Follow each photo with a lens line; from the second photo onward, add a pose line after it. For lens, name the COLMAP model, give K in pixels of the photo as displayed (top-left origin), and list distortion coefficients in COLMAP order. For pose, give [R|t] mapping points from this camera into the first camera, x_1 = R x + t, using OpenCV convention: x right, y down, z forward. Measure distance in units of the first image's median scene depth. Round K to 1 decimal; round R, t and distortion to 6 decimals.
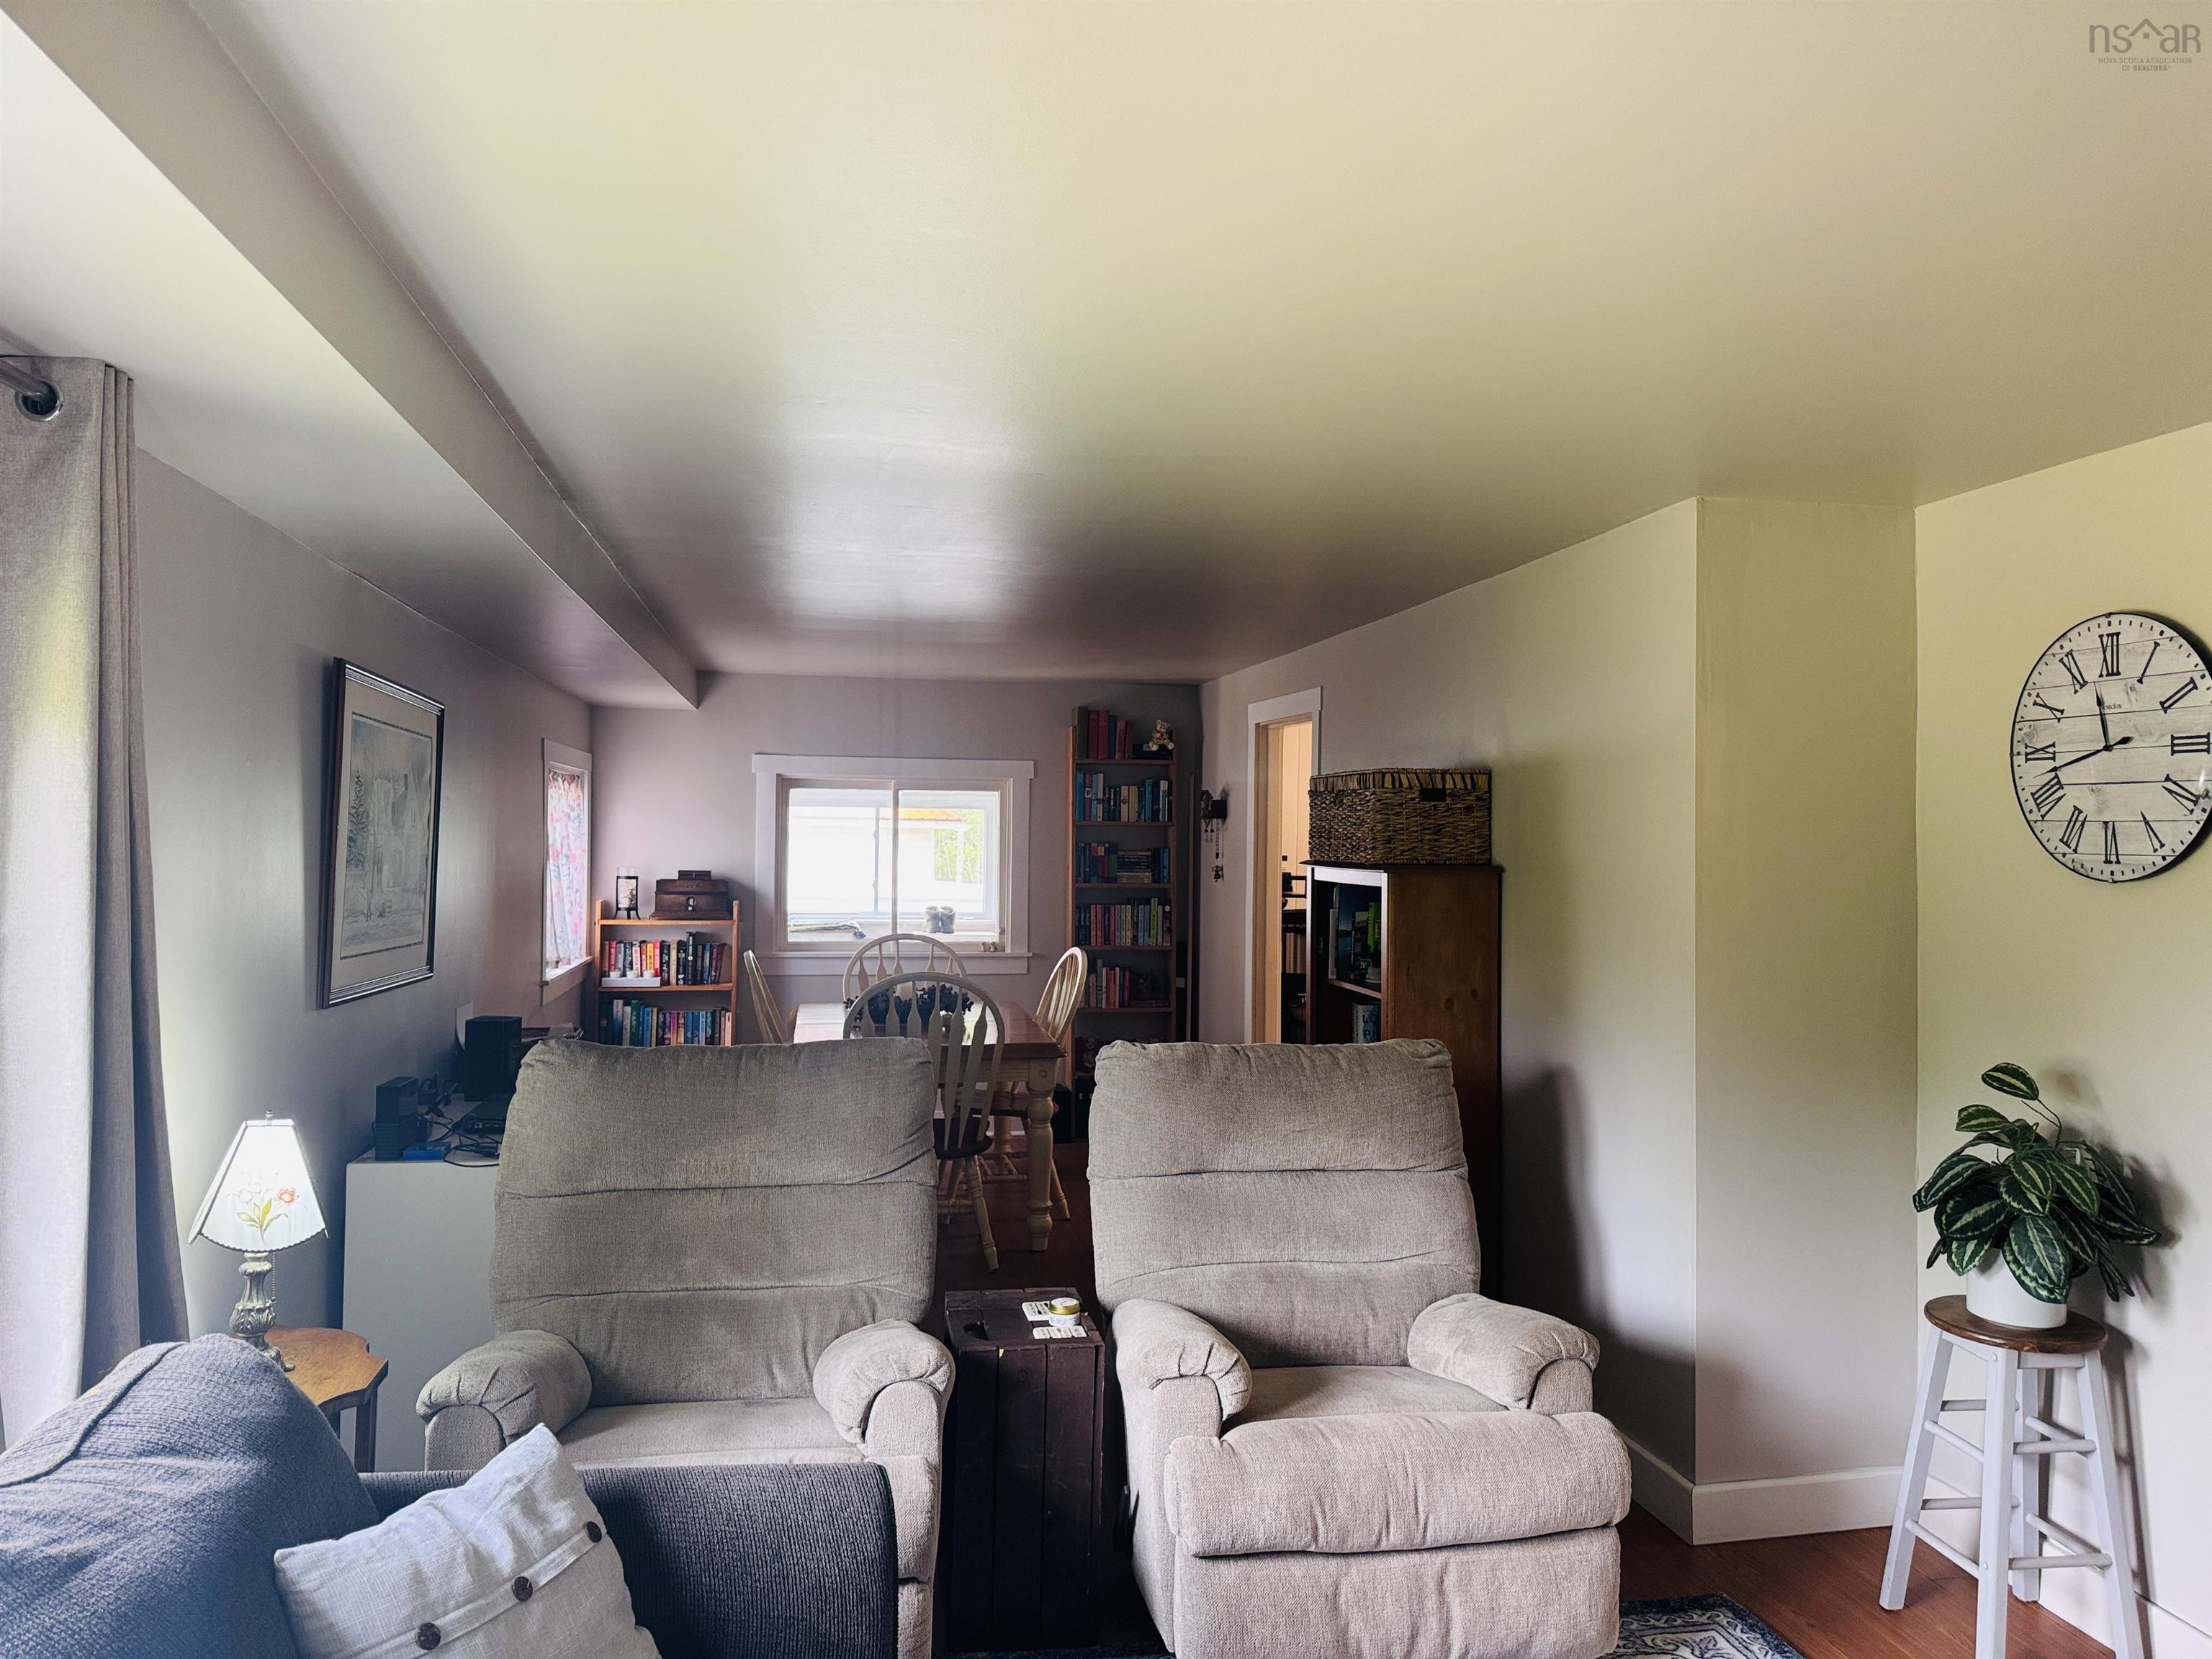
lens RADIAL K [[1556.6, 0, 1107.2], [0, 1556.6, 832.0], [0, 0, 1]] dist [0.022205, -0.018770]
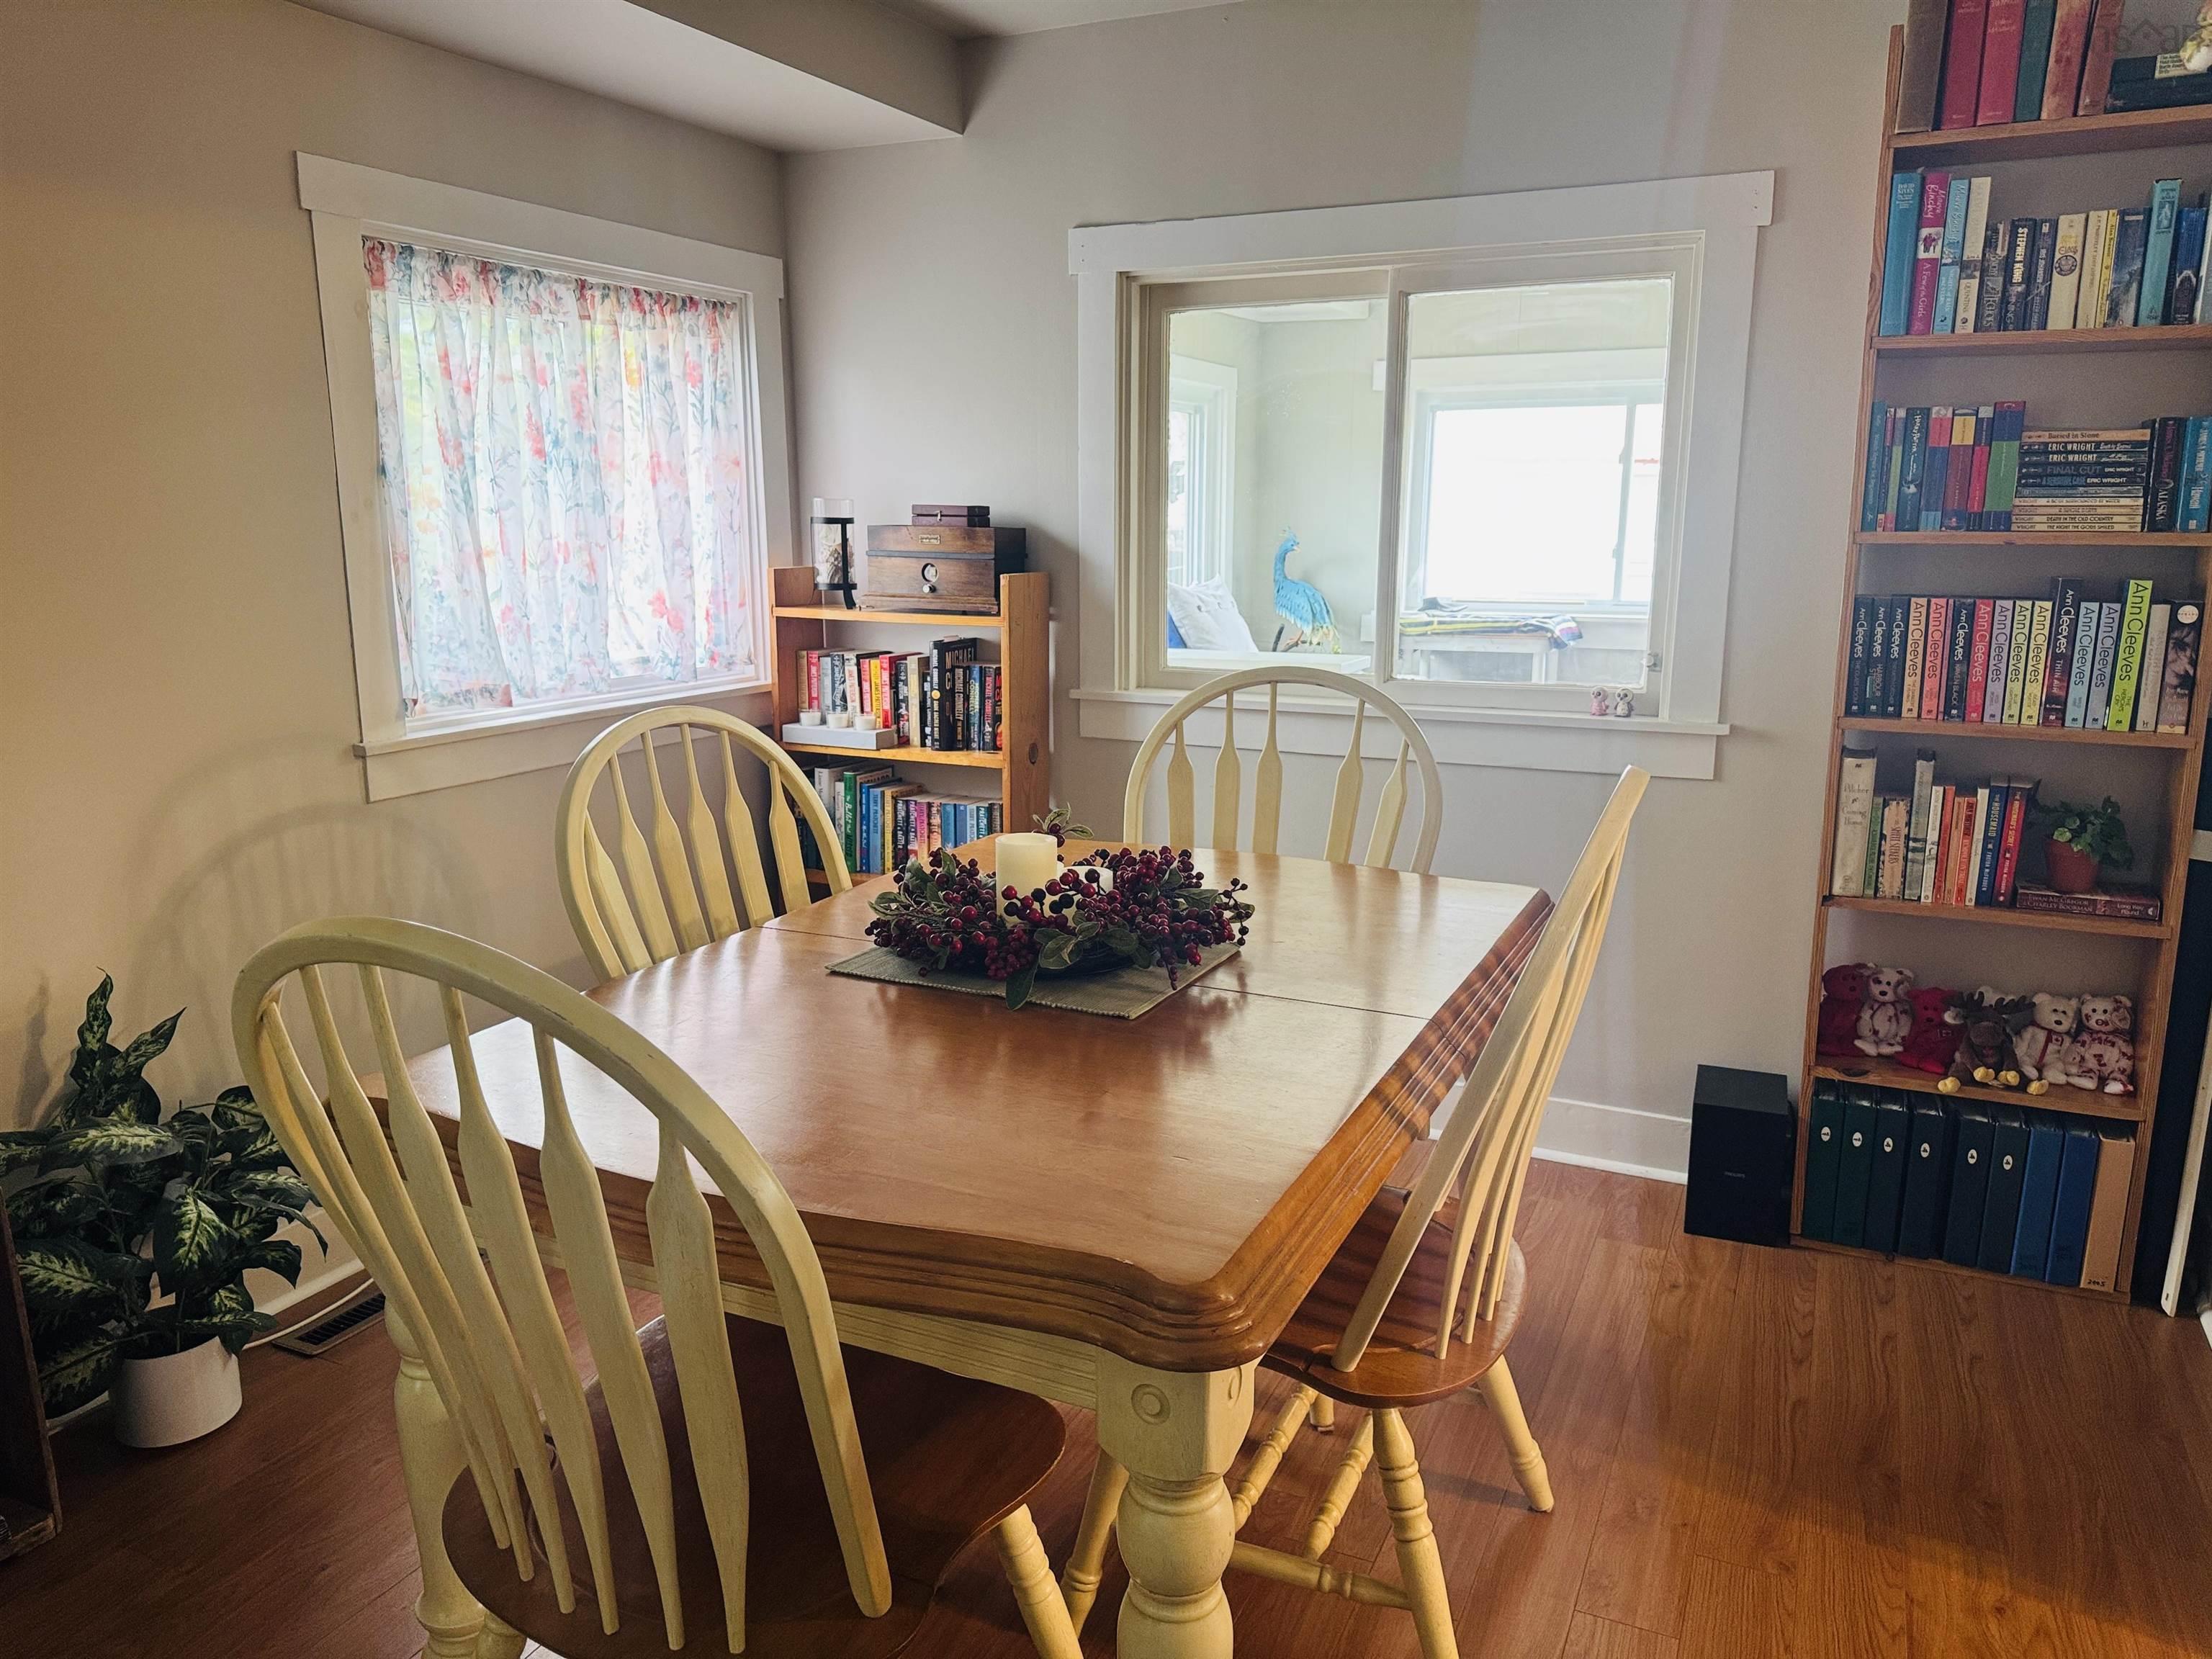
lens RADIAL K [[1556.6, 0, 1099.4], [0, 1556.6, 835.8], [0, 0, 1]] dist [0.022205, -0.018770]
pose [[0.814538, 0.108632, -0.569849, 0.045118], [0.010453, 0.979402, 0.201648, 0.027252], [0.580017, -0.170206, 0.796624, 0.622395]]
